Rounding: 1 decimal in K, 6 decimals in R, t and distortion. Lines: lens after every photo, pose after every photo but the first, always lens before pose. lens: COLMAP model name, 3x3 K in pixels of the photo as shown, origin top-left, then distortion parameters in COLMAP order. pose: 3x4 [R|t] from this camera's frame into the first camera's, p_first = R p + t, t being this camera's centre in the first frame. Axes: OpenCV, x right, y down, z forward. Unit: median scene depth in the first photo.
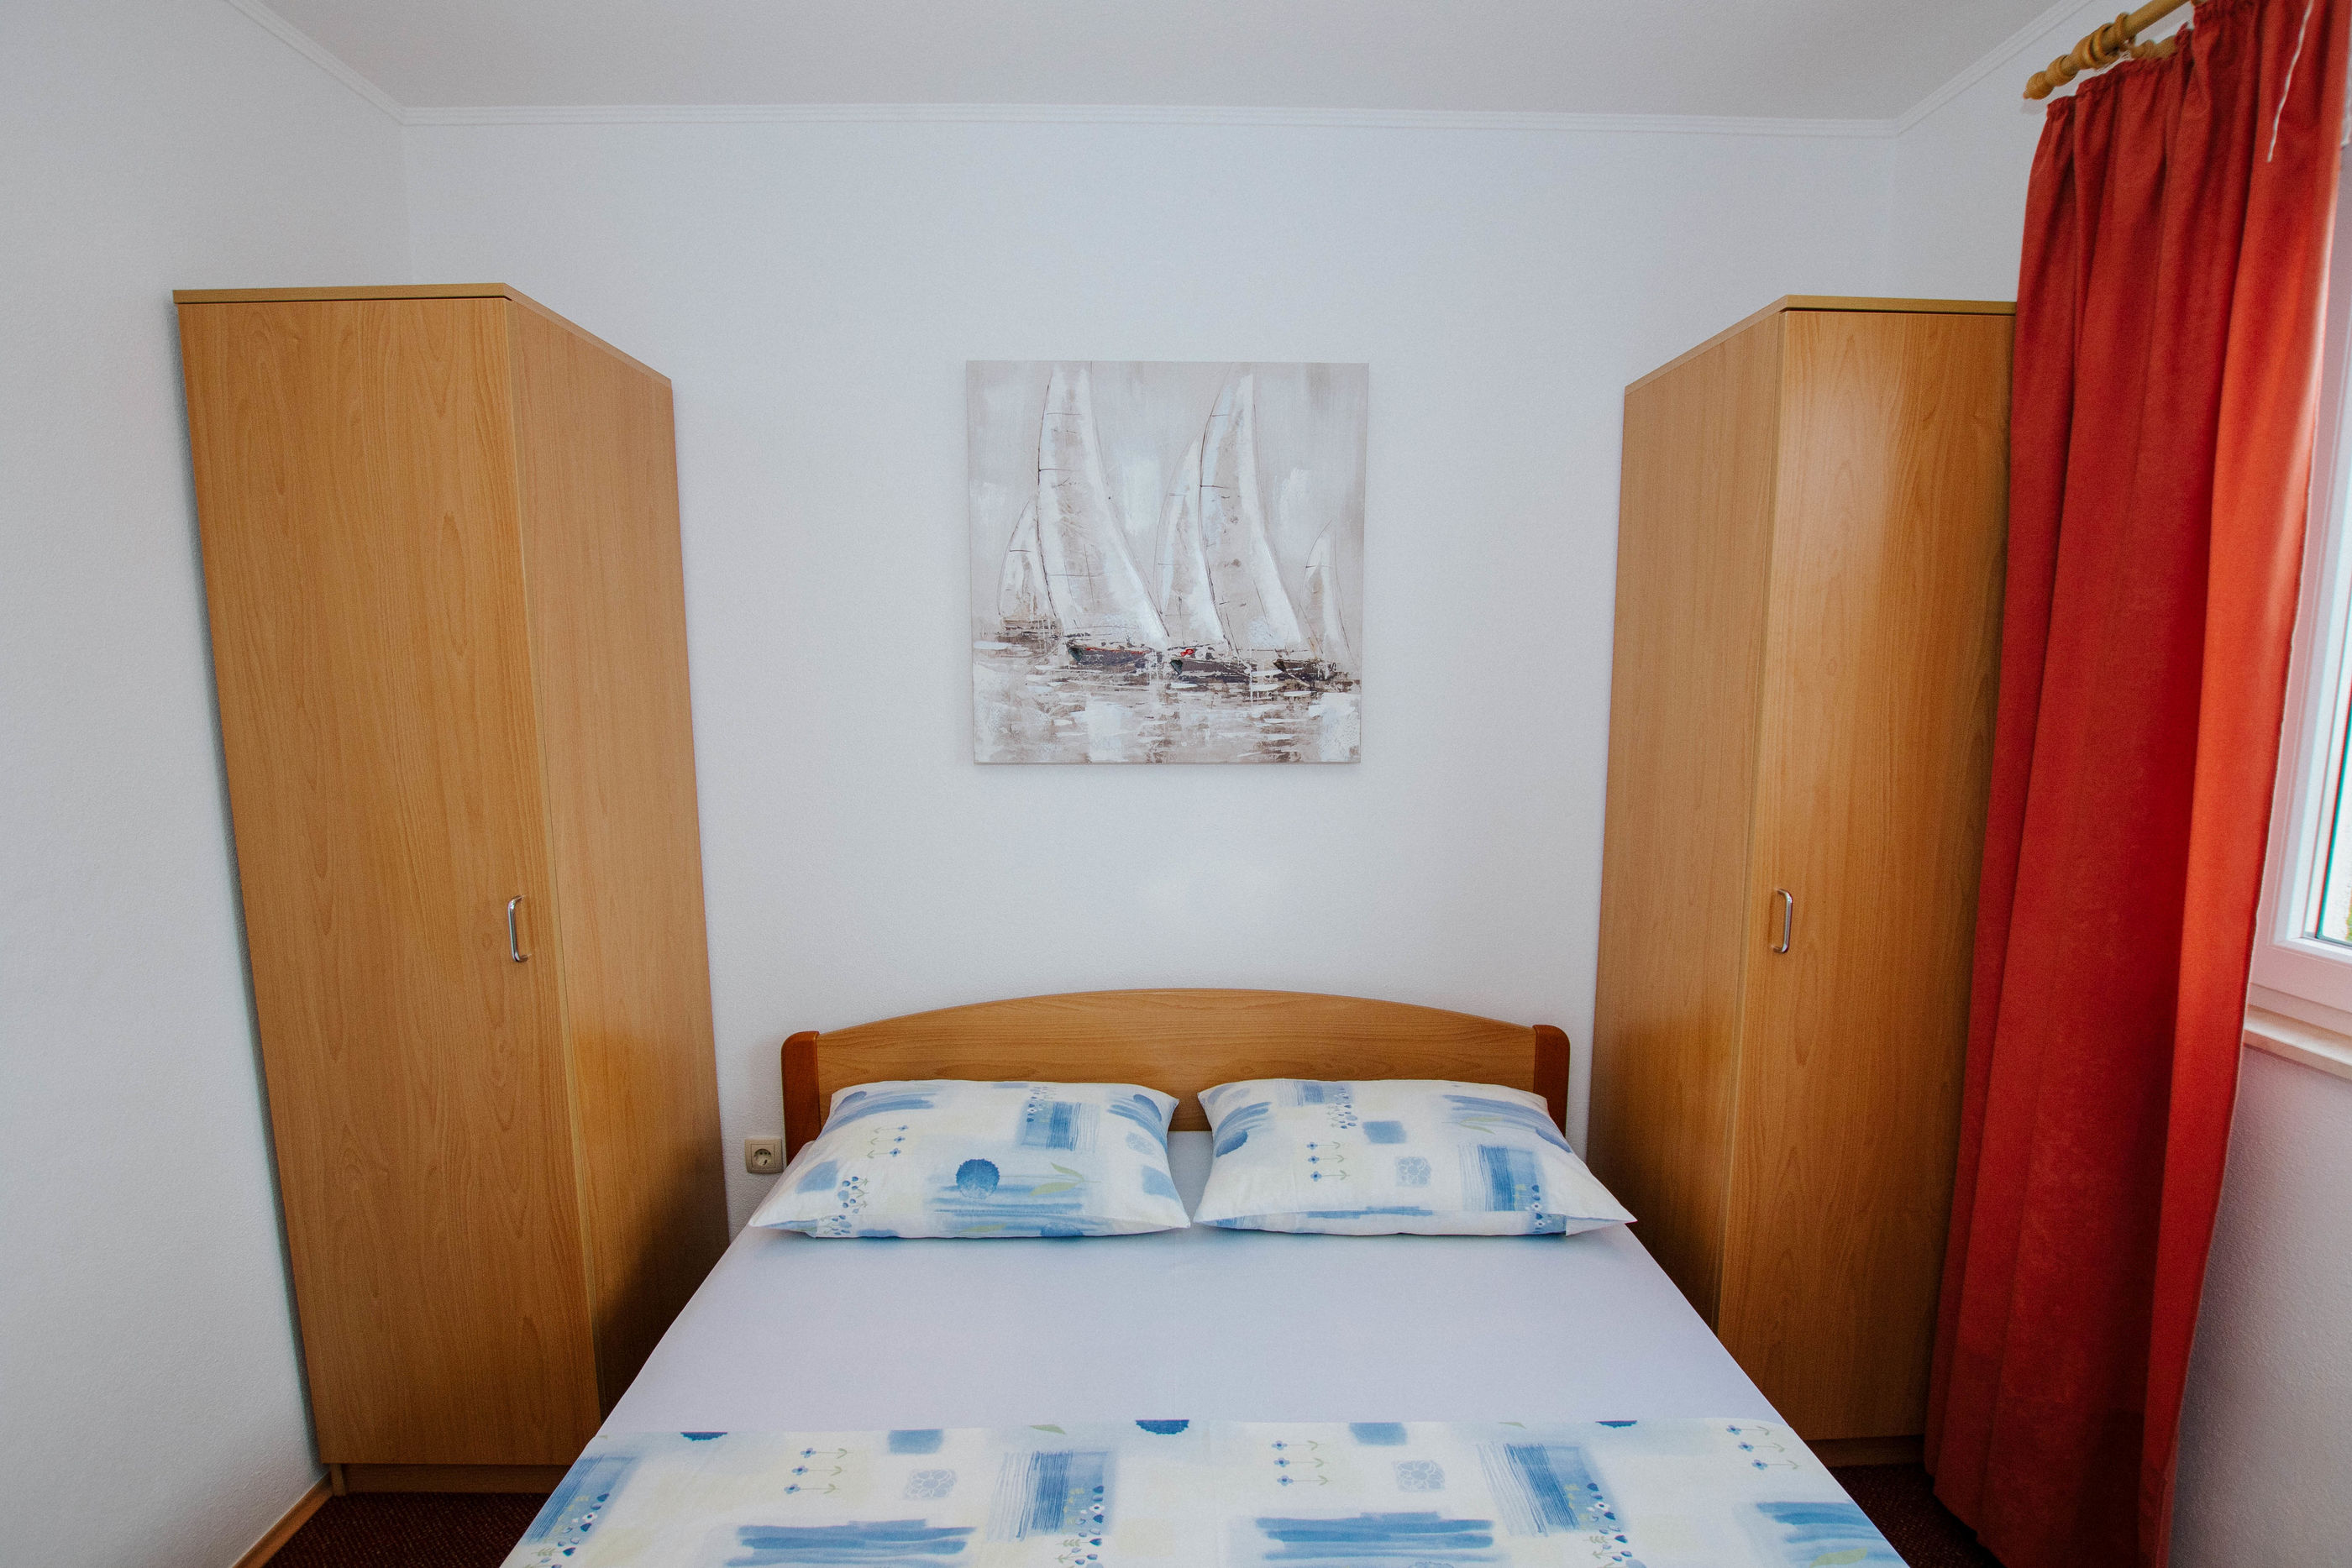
lens RADIAL K [[1084.0, 0, 1175.3], [0, 1084.0, 802.9], [0, 0, 1]] dist [-0.037337, 0.007249]
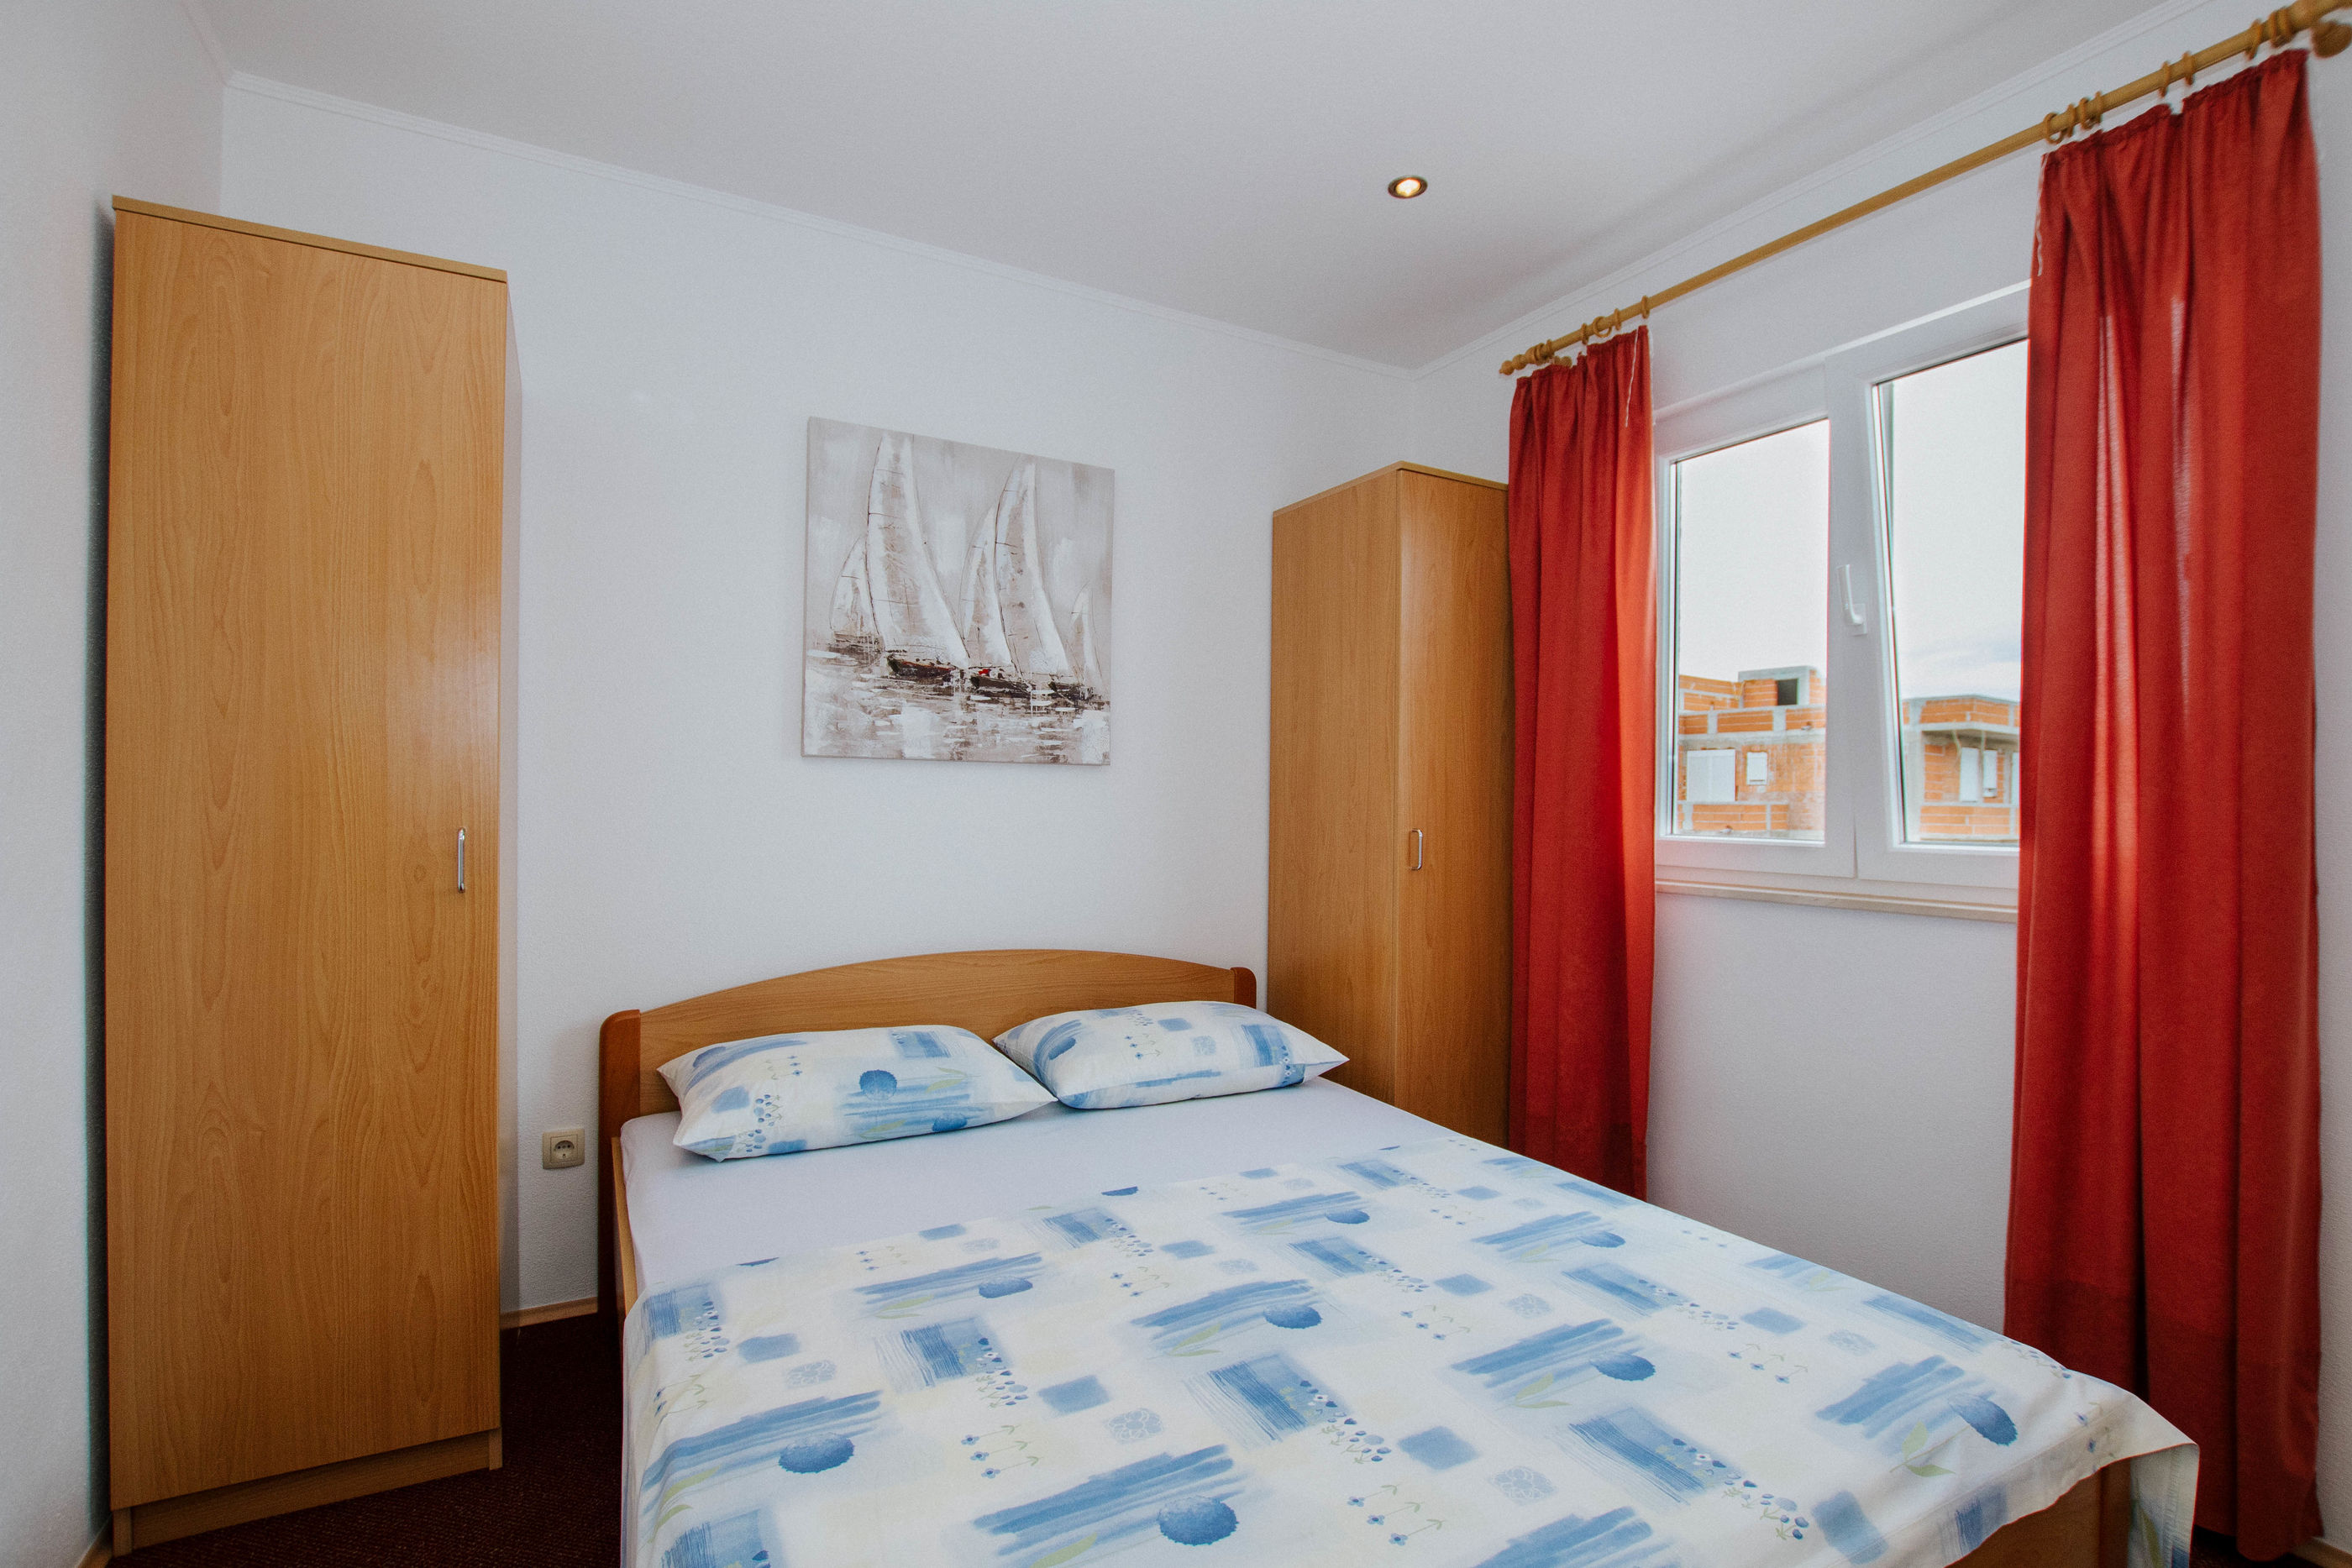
lens RADIAL K [[1084.0, 0, 1175.3], [0, 1084.0, 802.9], [0, 0, 1]] dist [-0.037337, 0.007249]
pose [[0.884558, 0.011500, 0.466289, -0.378737], [0.048432, 0.992028, -0.116342, 0.168614], [-0.463909, 0.125495, 0.876949, -0.174842]]
